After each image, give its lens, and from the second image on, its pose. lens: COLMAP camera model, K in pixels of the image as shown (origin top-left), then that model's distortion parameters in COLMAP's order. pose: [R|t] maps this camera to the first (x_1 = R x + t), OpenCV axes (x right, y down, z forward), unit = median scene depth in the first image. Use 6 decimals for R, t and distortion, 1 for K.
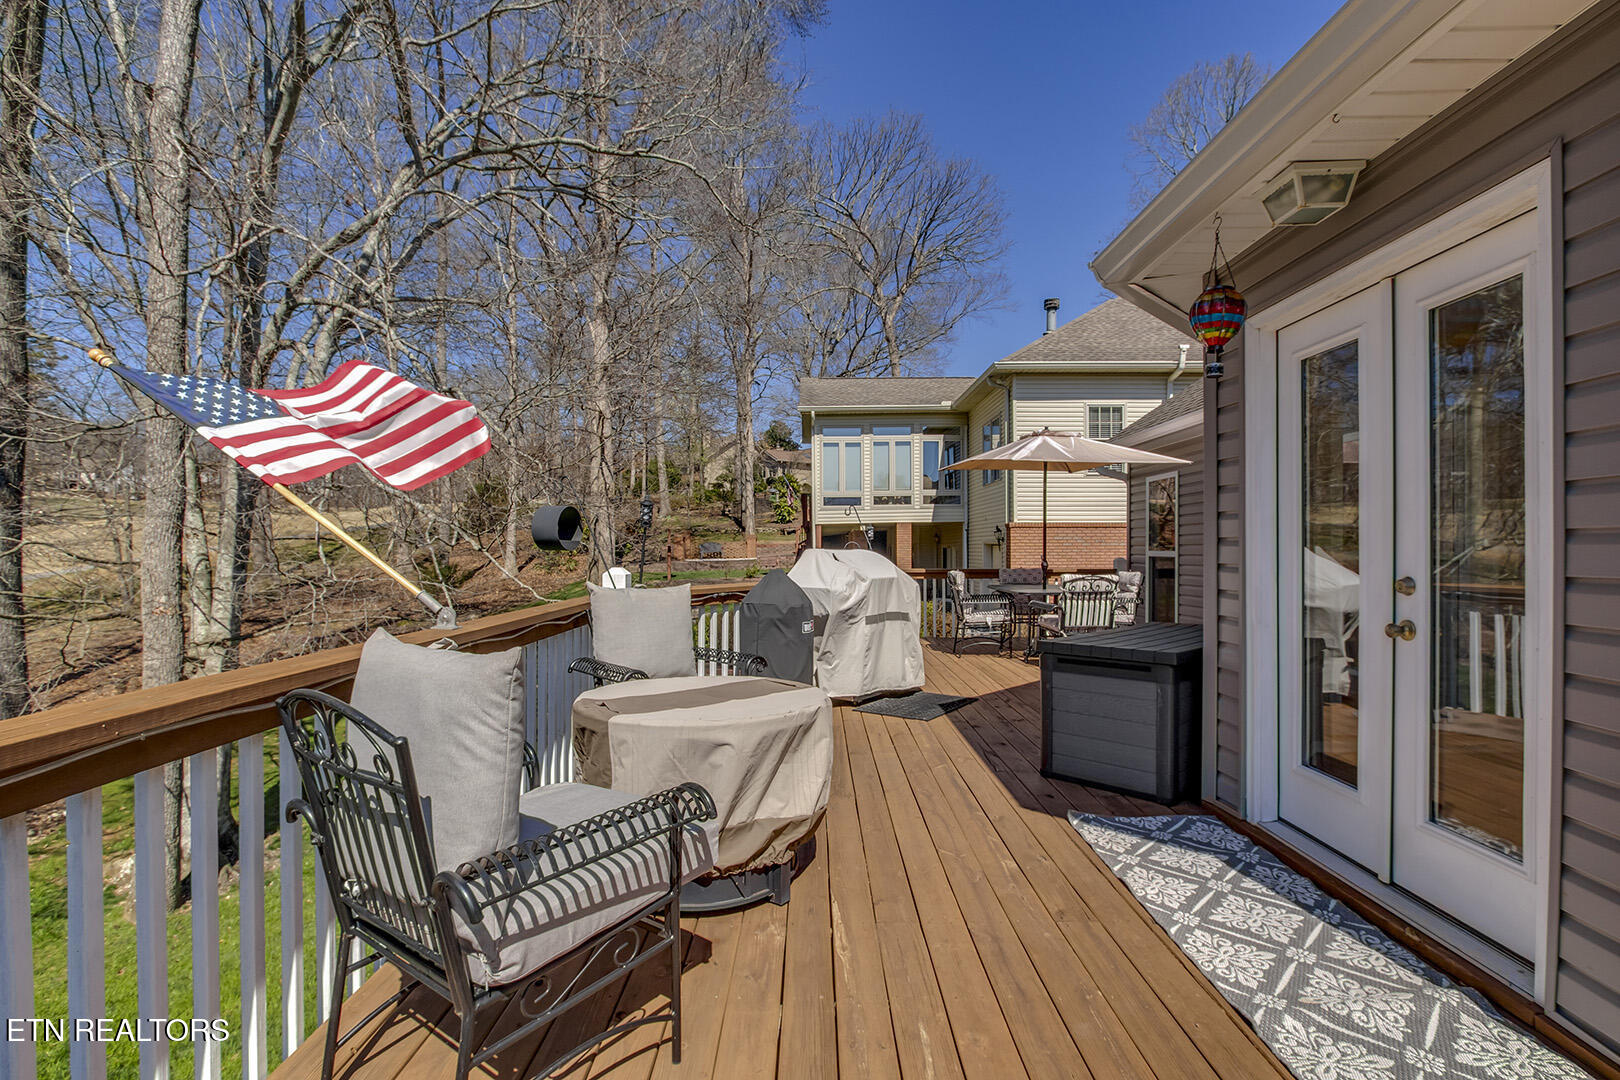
lens RADIAL K [[767.3, 0, 810.5], [0, 767.3, 542.4], [0, 0, 1]] dist [-0.002637, -0.000473]
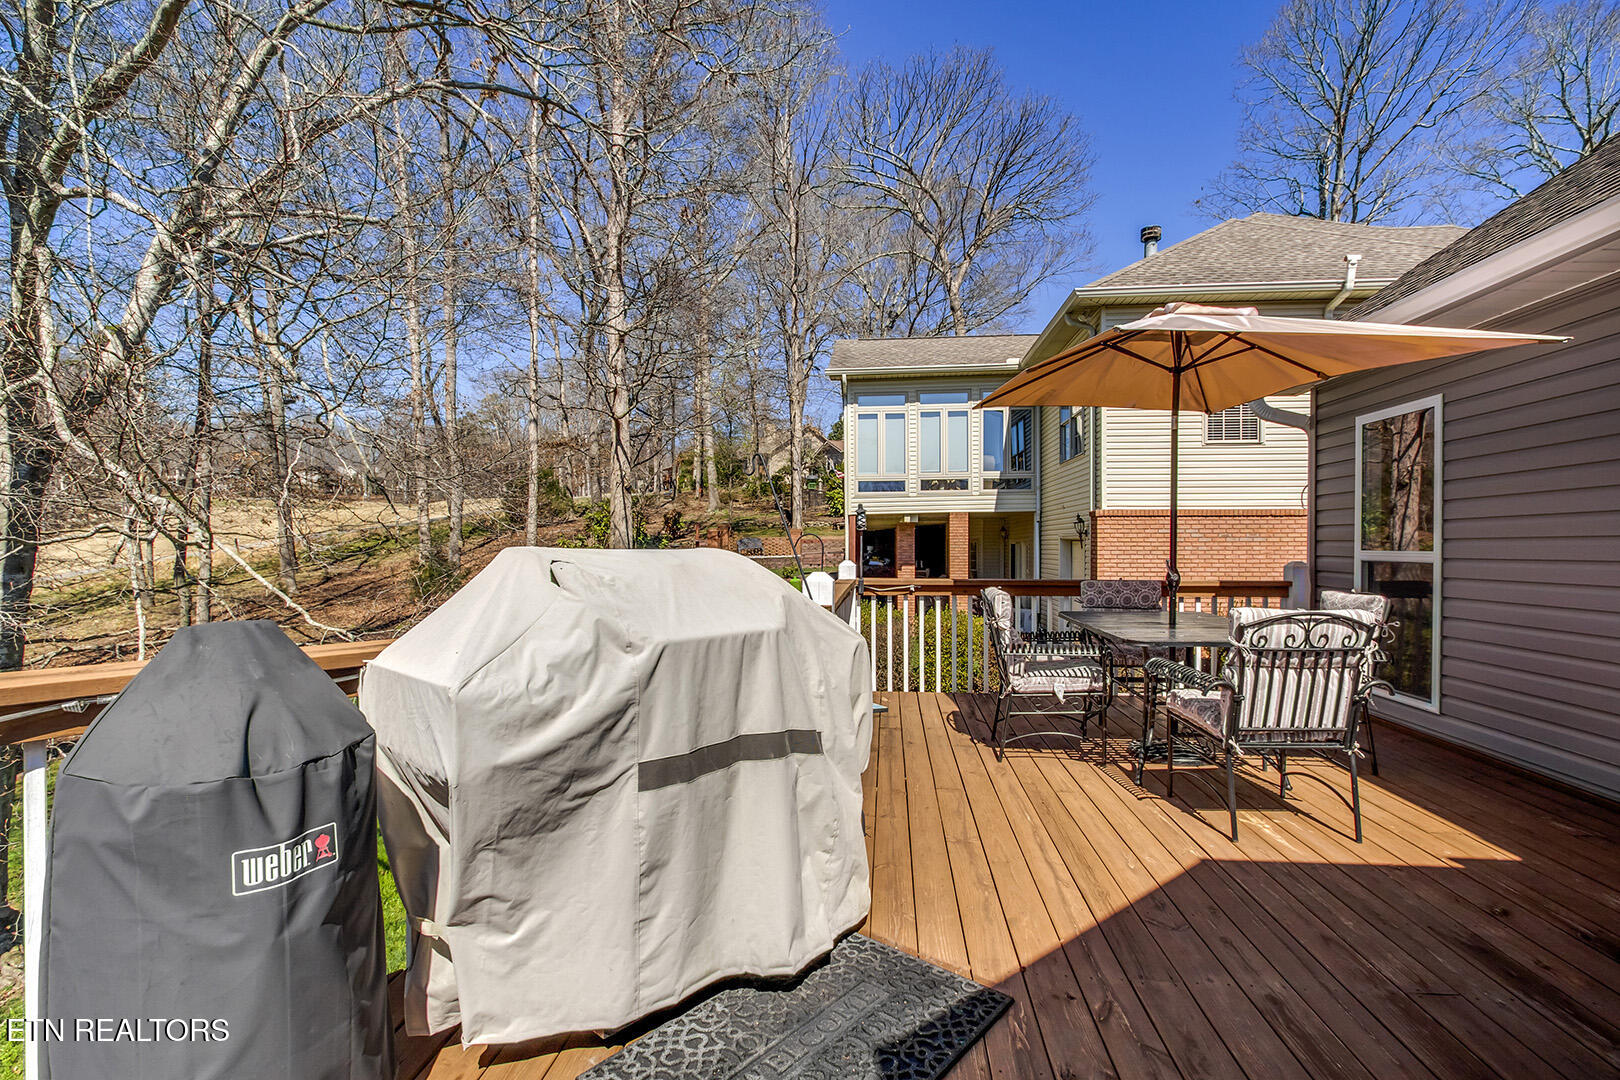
lens RADIAL K [[767.3, 0, 810.1], [0, 767.3, 544.8], [0, 0, 1]] dist [-0.002637, -0.000473]
pose [[0.995160, 0.001683, -0.098251, 0.045882], [-0.000844, 0.999963, 0.008576, 0.001254], [0.098261, -0.008451, 0.995125, 0.186738]]
